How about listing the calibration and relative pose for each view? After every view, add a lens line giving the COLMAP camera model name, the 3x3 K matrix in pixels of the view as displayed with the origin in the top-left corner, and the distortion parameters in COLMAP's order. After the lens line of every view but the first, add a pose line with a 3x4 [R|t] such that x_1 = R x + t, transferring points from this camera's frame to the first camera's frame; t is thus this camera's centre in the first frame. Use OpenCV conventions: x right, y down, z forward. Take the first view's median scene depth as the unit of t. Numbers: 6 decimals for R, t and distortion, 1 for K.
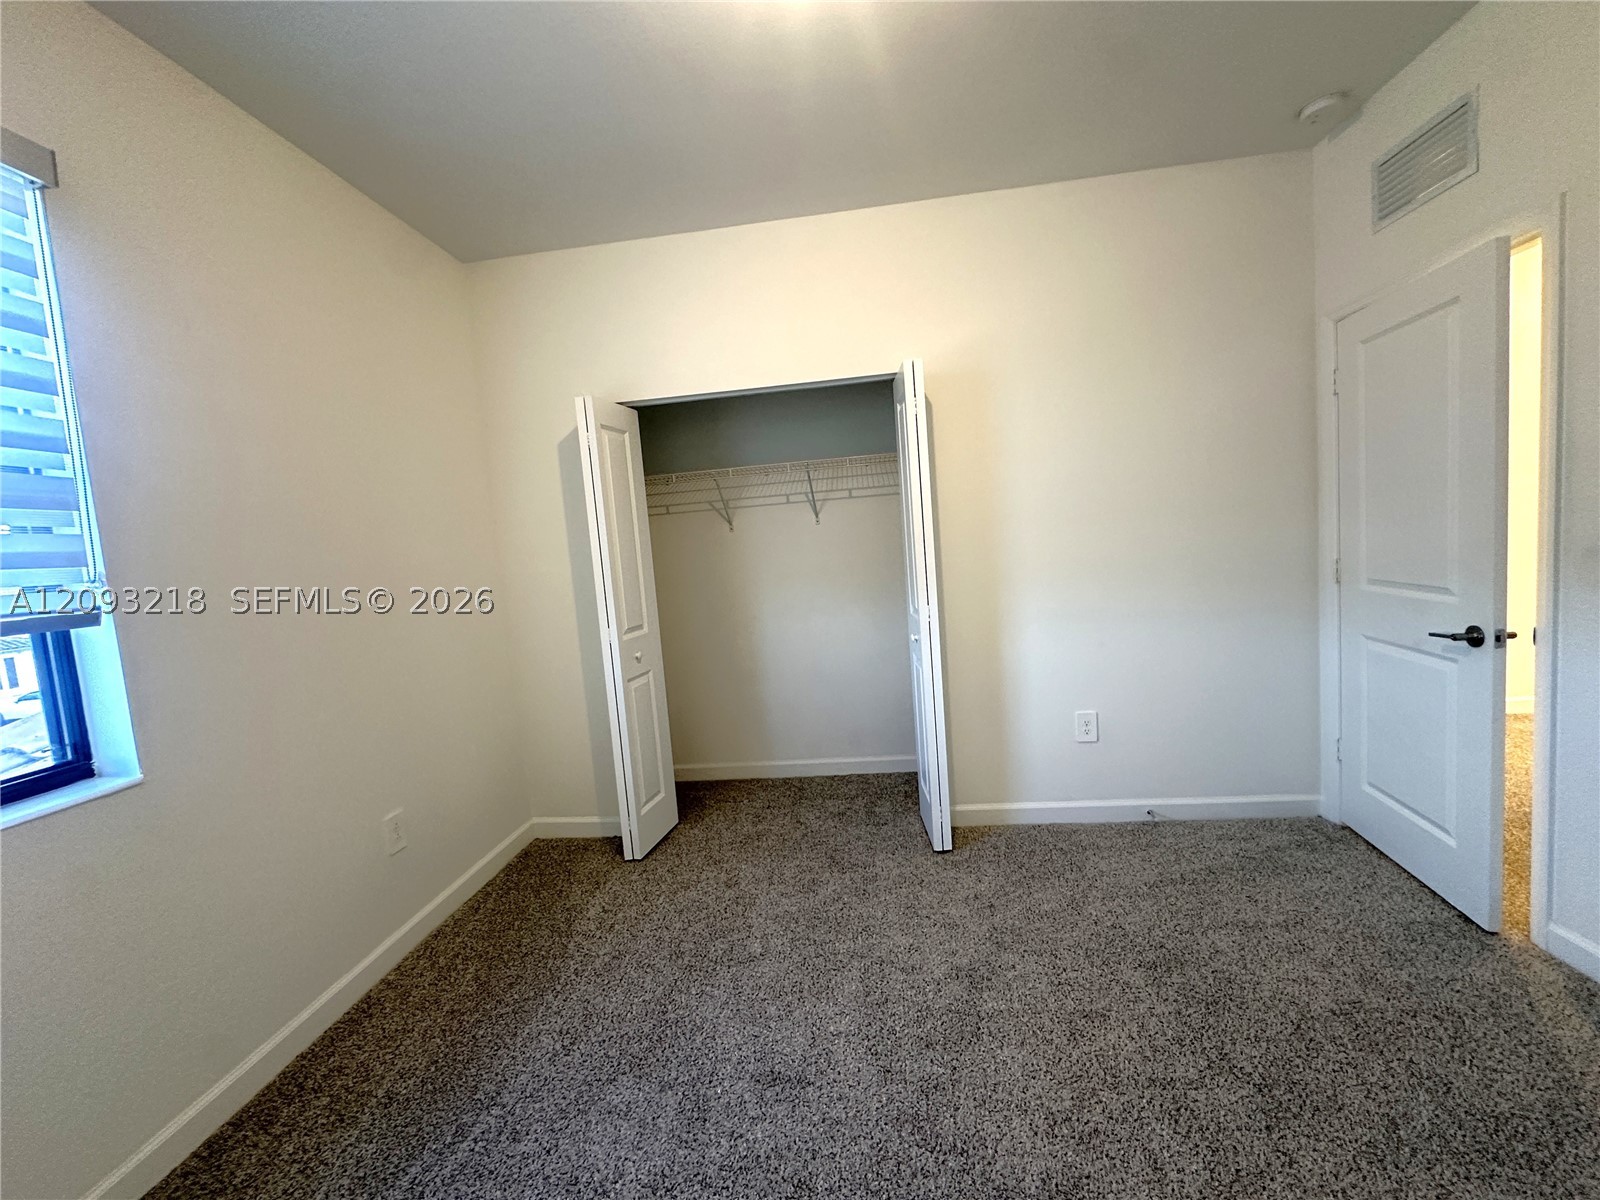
lens RADIAL K [[643.1, 0, 800.0], [0, 643.1, 600.0], [0, 0, 1]] dist [-0.000582, 0.000062]
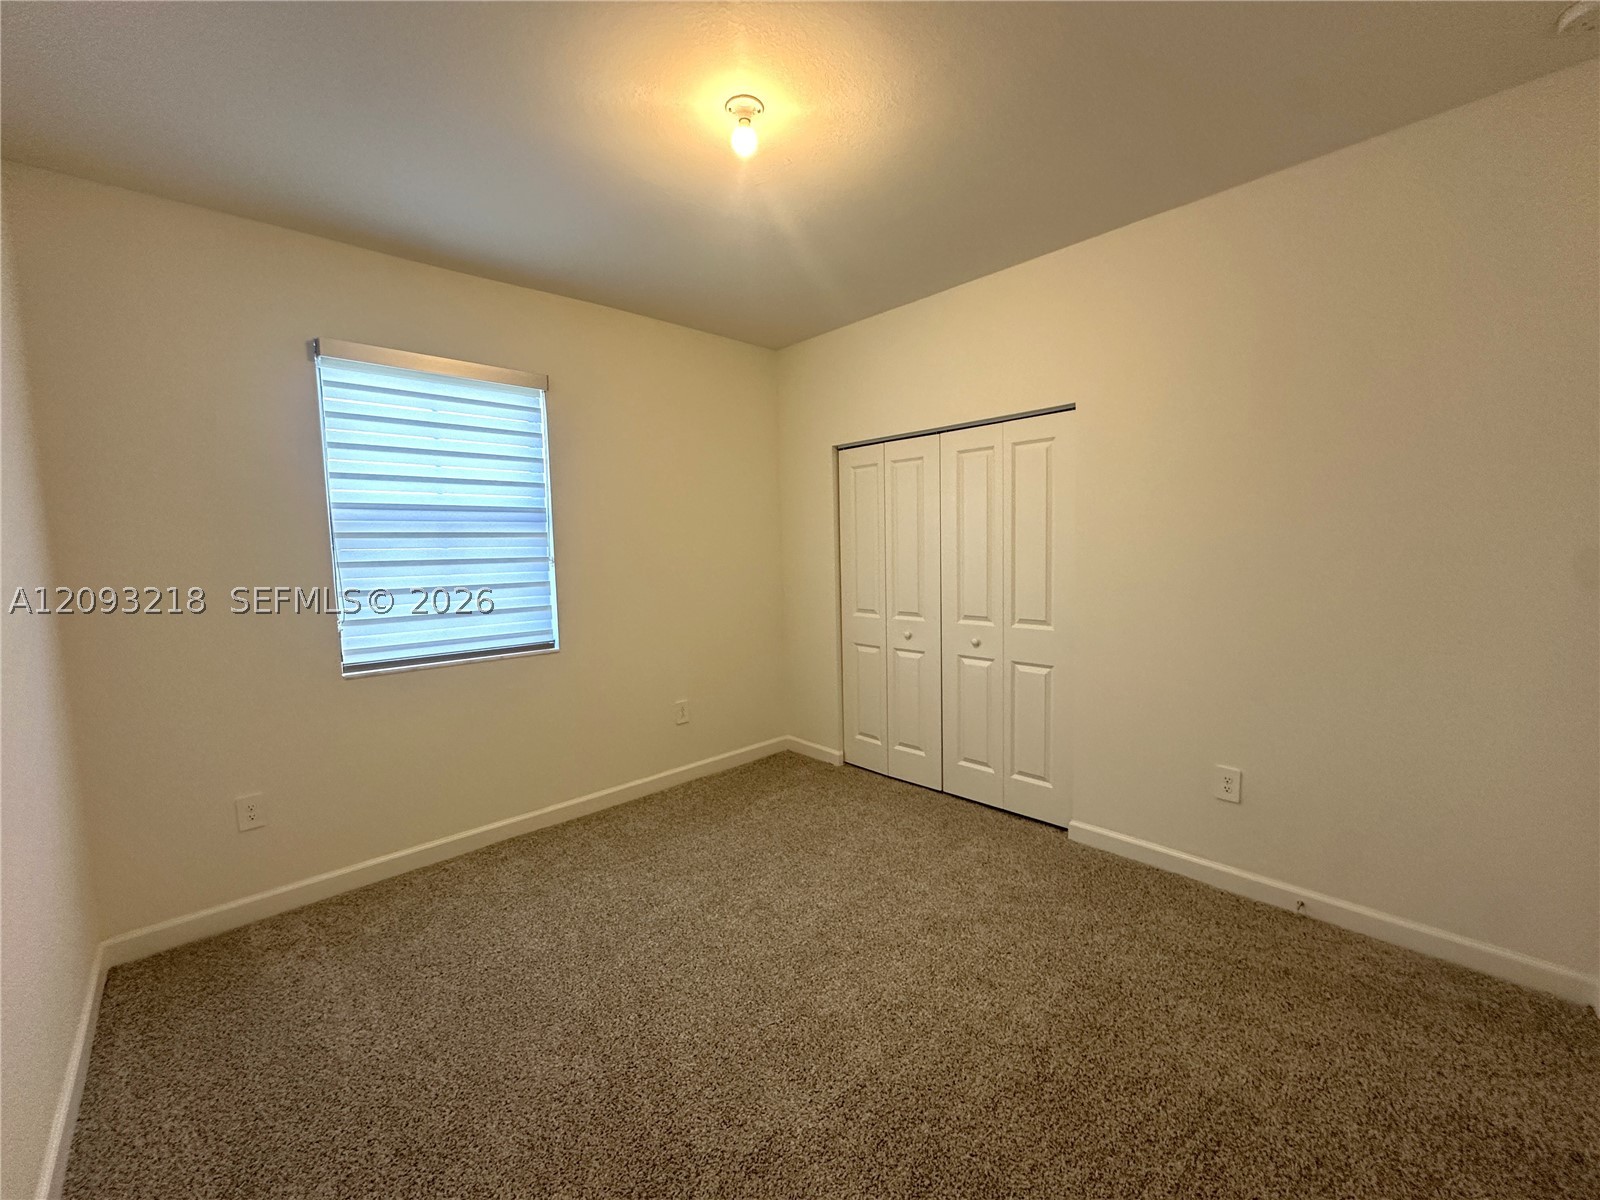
lens RADIAL K [[643.1, 0, 800.0], [0, 643.1, 600.0], [0, 0, 1]] dist [-0.000582, 0.000062]
pose [[0.753670, 0.114065, -0.647279, 0.574667], [-0.095592, 0.993377, 0.063751, -0.062999], [0.650264, 0.013828, 0.759583, -0.086862]]
